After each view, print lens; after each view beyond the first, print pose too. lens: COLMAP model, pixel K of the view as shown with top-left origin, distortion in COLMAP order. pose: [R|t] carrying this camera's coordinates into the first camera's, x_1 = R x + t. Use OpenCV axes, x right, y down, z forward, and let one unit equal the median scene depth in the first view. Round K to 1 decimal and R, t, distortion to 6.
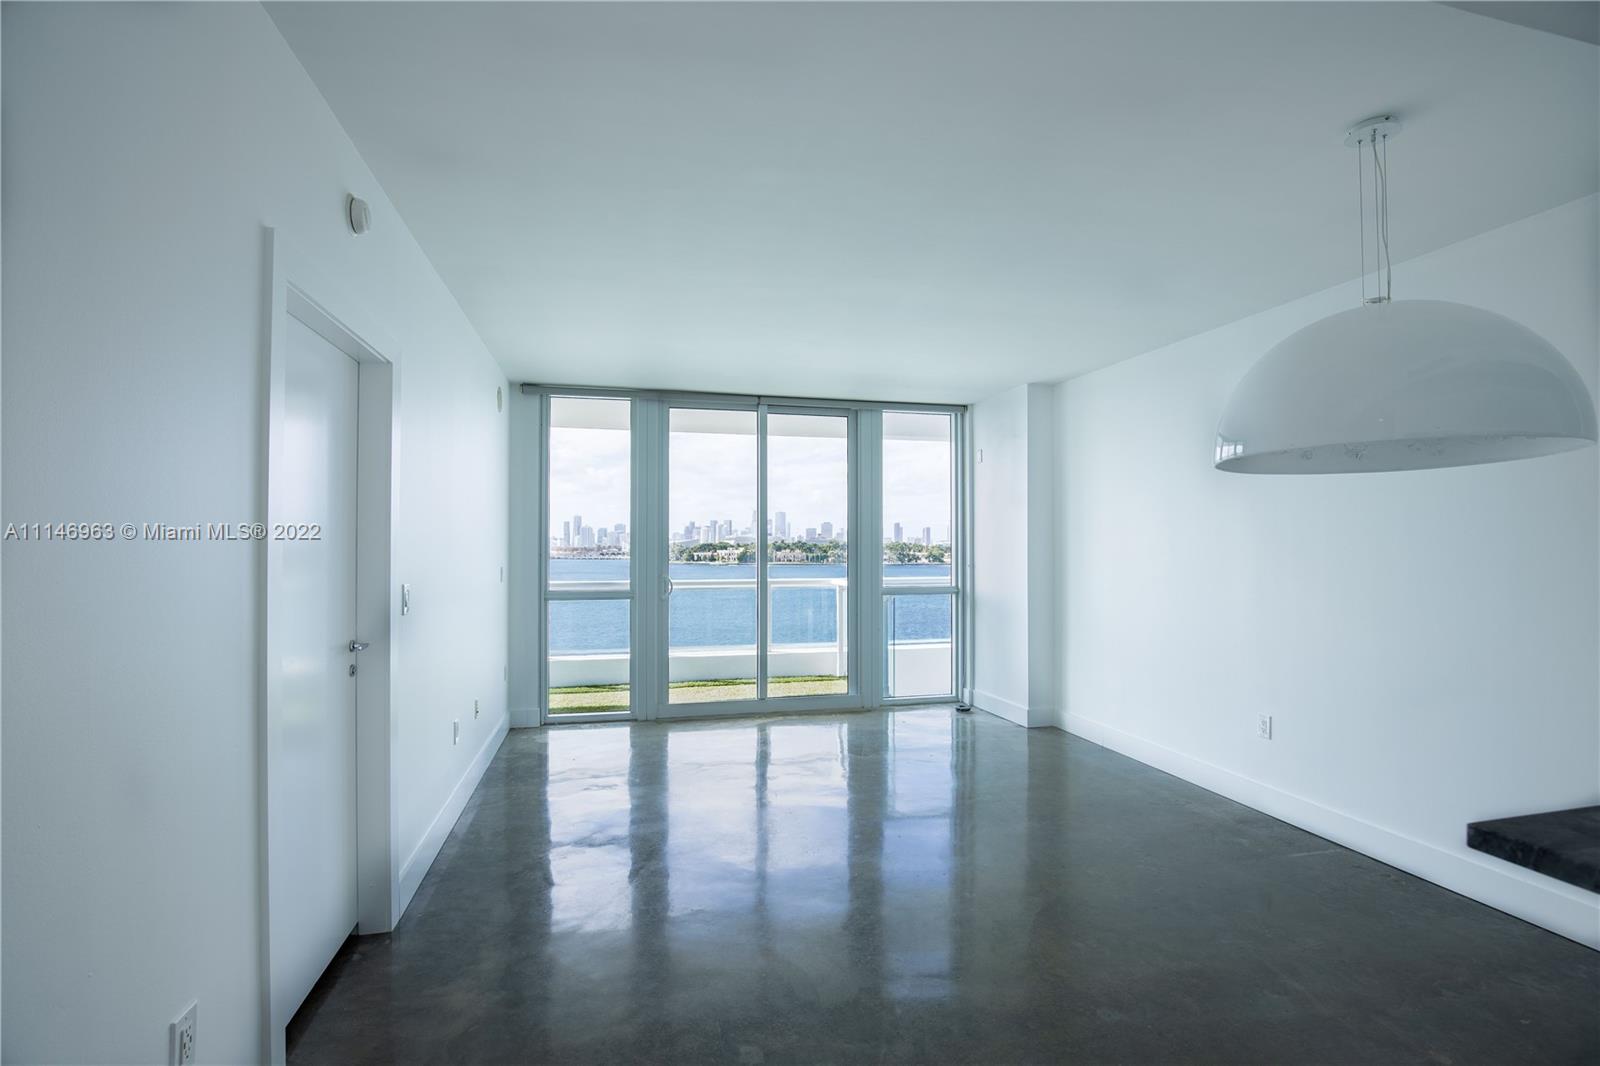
lens RADIAL K [[752.8, 0, 794.8], [0, 752.8, 539.7], [0, 0, 1]] dist [-0.002507, 0.000132]
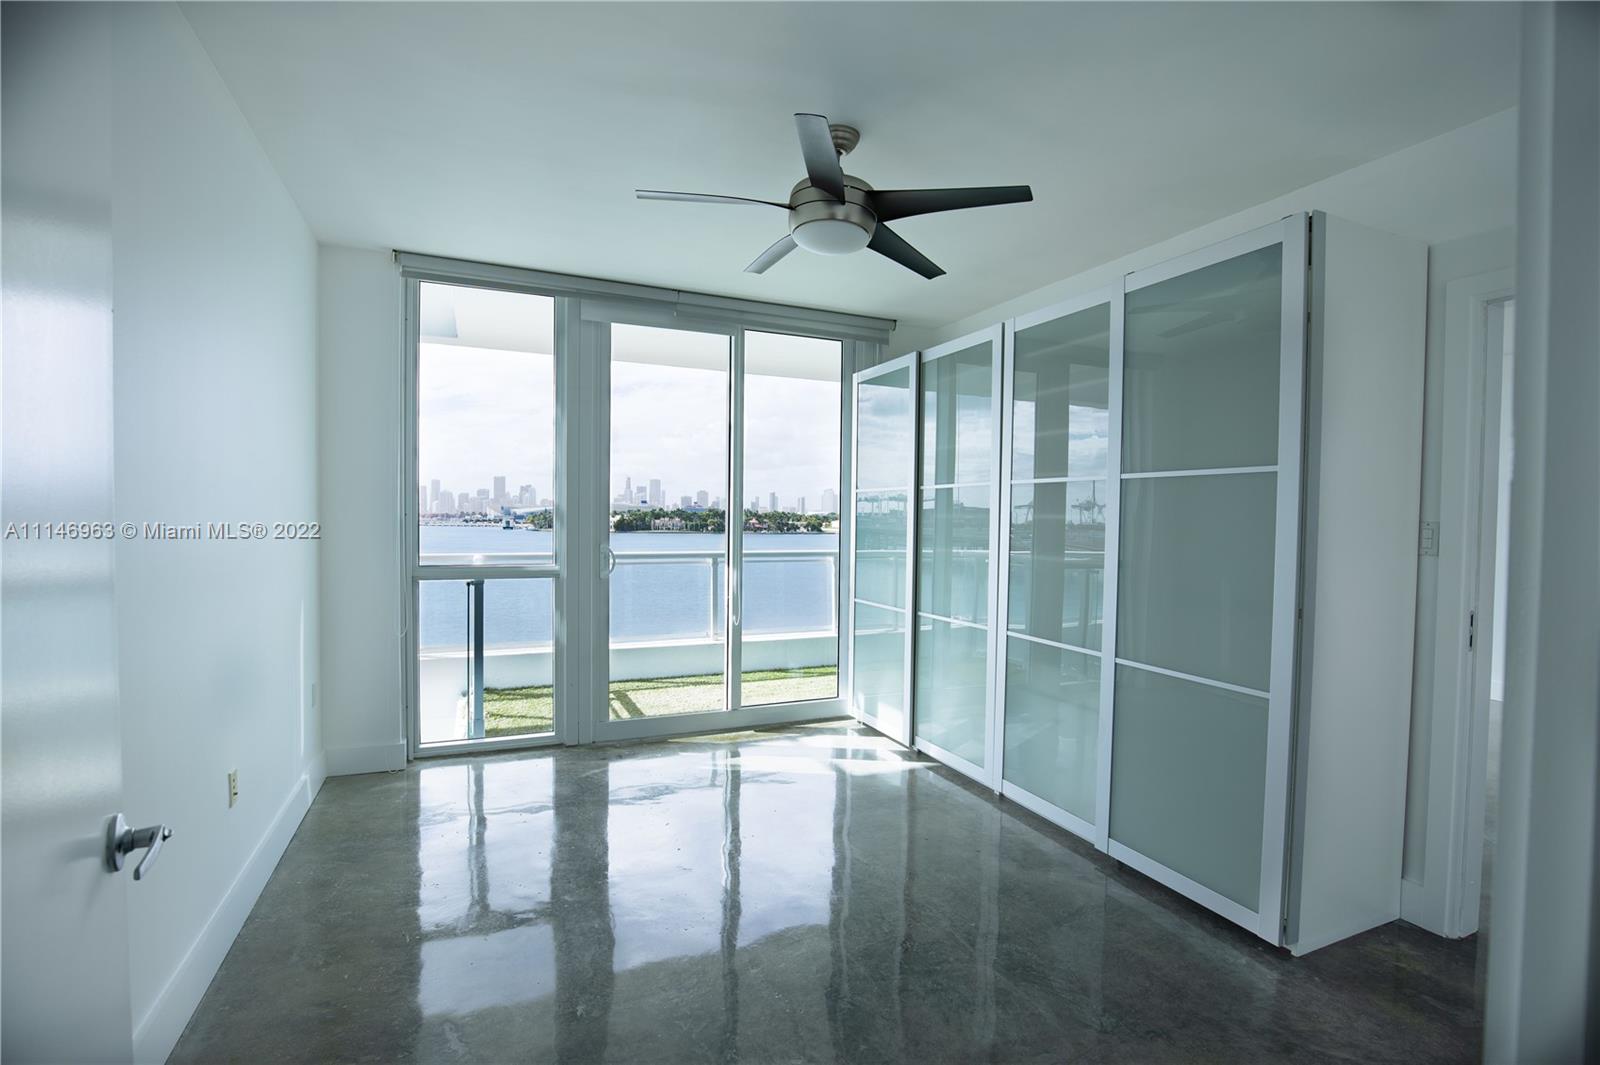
lens RADIAL K [[744.6, 0, 800.0], [0, 744.6, 532.5], [0, 0, 1]] dist [-0.014445, -0.000084]
pose [[0.984386, 0.006344, 0.175910, -0.009445], [-0.011937, 0.999456, 0.030753, 0.000830], [-0.175619, -0.032373, 0.983926, 0.022018]]
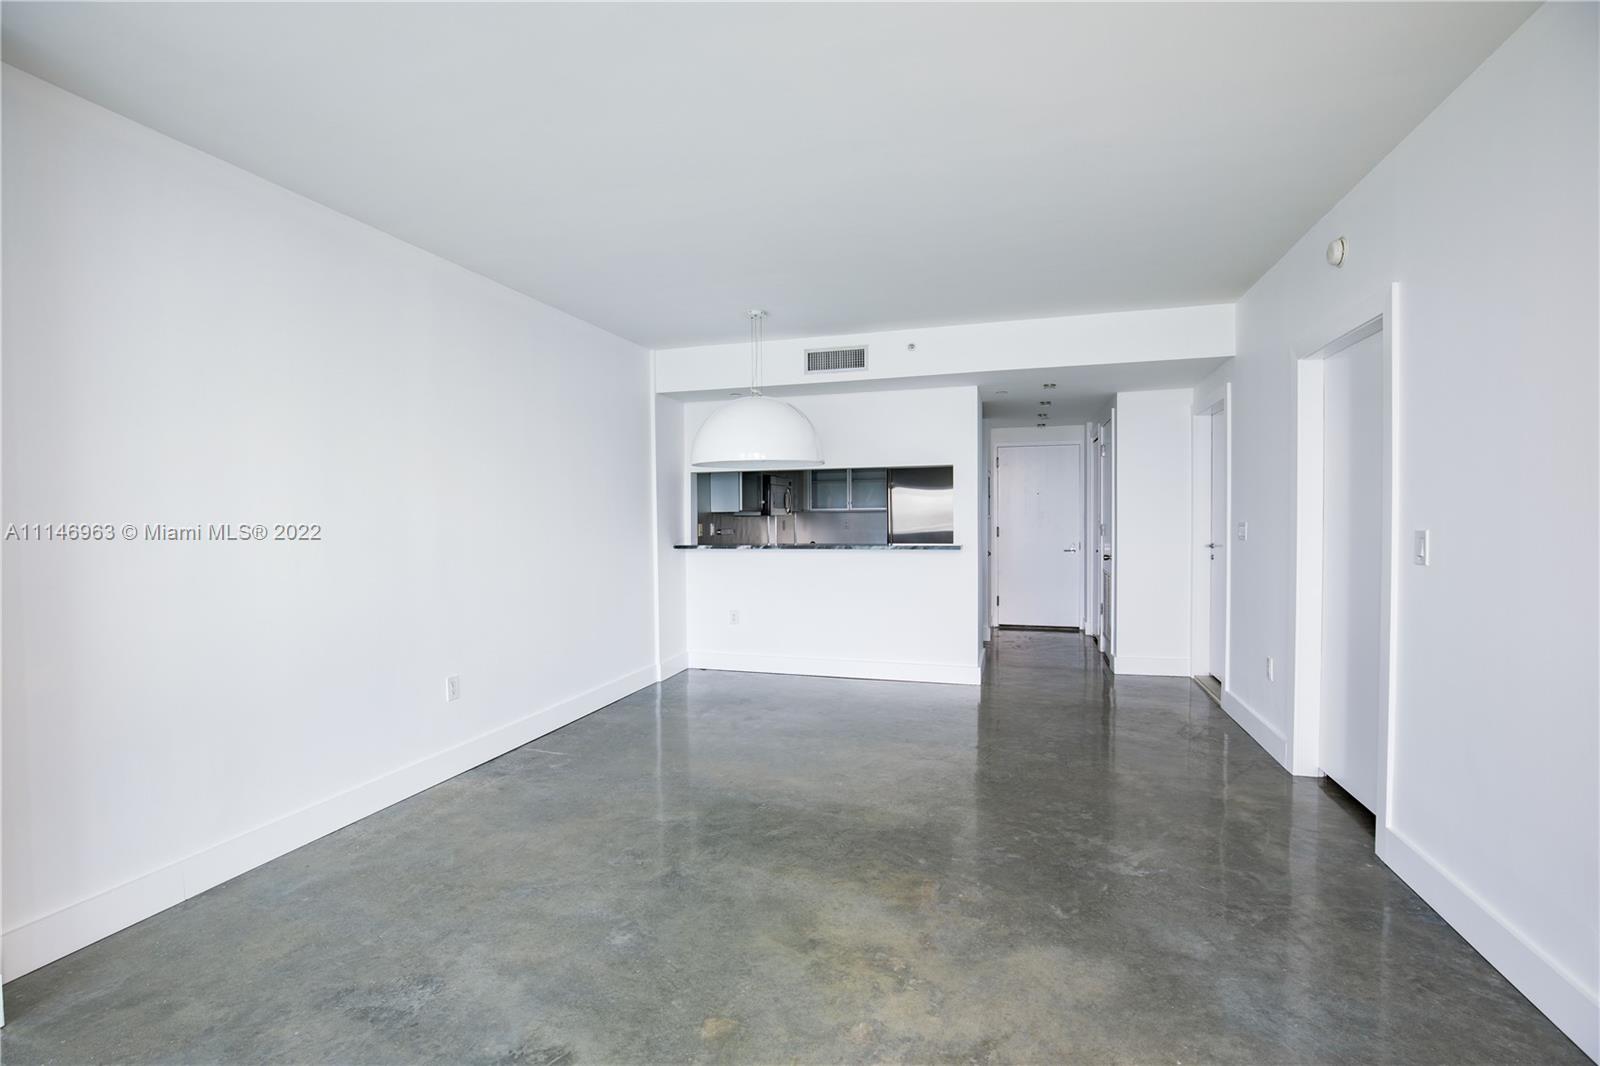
lens RADIAL K [[744.6, 0, 800.0], [0, 744.6, 533.0], [0, 0, 1]] dist [-0.014445, -0.000084]
pose [[-0.864640, -0.010075, 0.502291, -0.041556], [-0.001937, 0.999858, 0.016722, 0.003762], [-0.502389, 0.013485, -0.864537, 0.256136]]
